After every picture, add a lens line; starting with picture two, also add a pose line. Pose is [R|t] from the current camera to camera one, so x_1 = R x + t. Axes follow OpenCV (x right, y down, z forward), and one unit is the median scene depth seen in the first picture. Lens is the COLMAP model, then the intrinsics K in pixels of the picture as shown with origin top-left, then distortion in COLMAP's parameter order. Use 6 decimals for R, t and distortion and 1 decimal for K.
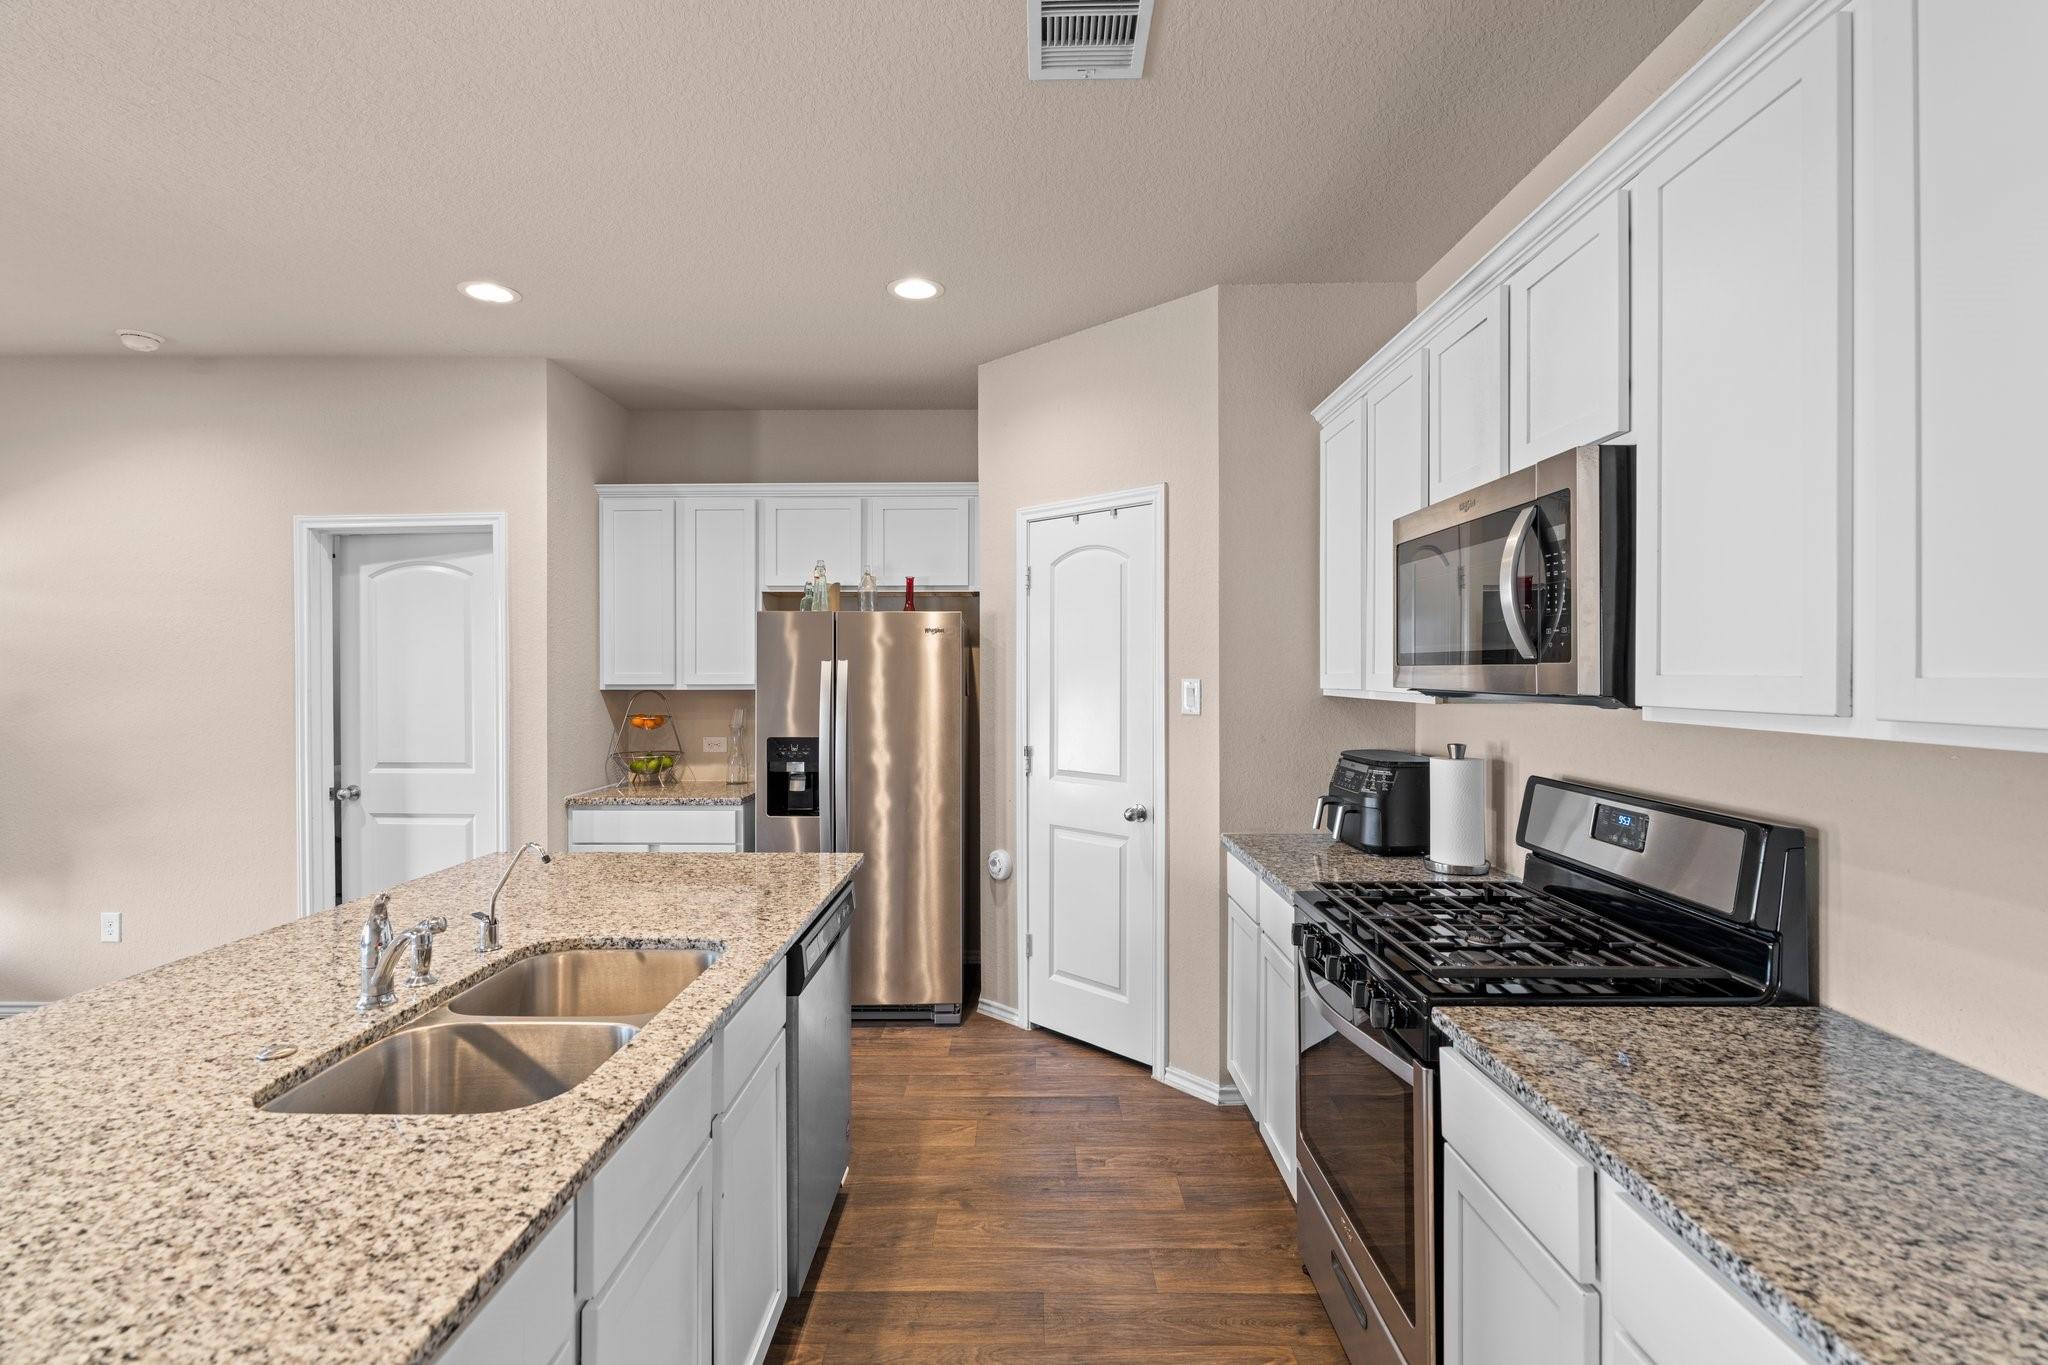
lens RADIAL K [[932.2, 0, 1023.4], [0, 932.2, 672.0], [0, 0, 1]] dist [-0.007360, 0.002512]
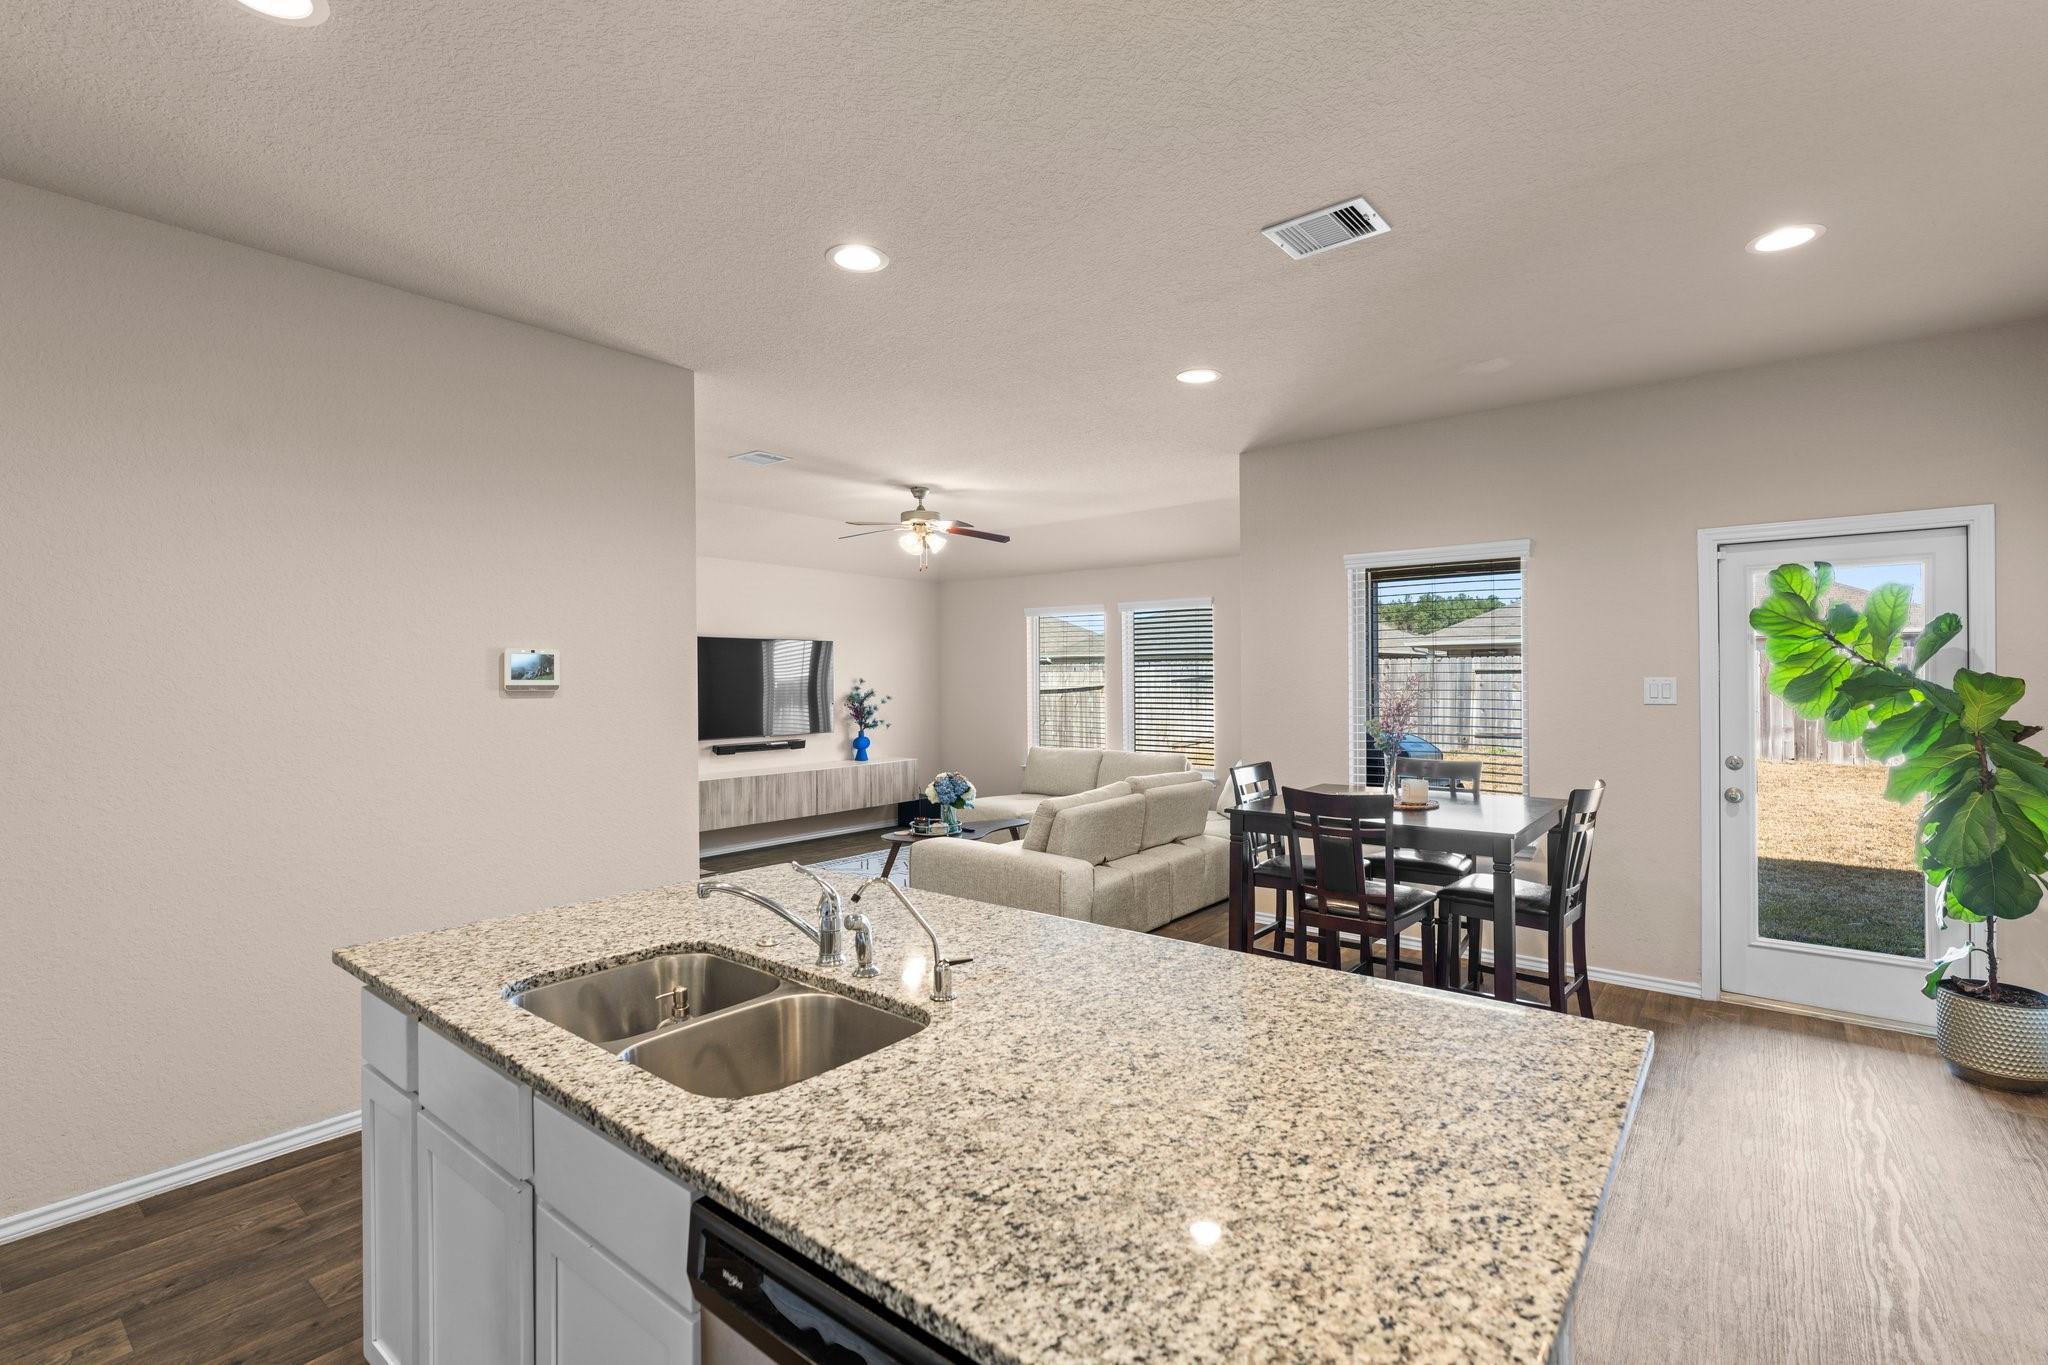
lens RADIAL K [[932.2, 0, 1016.8], [0, 932.2, 676.2], [0, 0, 1]] dist [-0.007360, 0.002512]
pose [[-0.627307, 0.005015, -0.778756, 0.027132], [0.006629, 0.999977, 0.001100, -0.000603], [0.778744, -0.004473, -0.627326, 0.788331]]
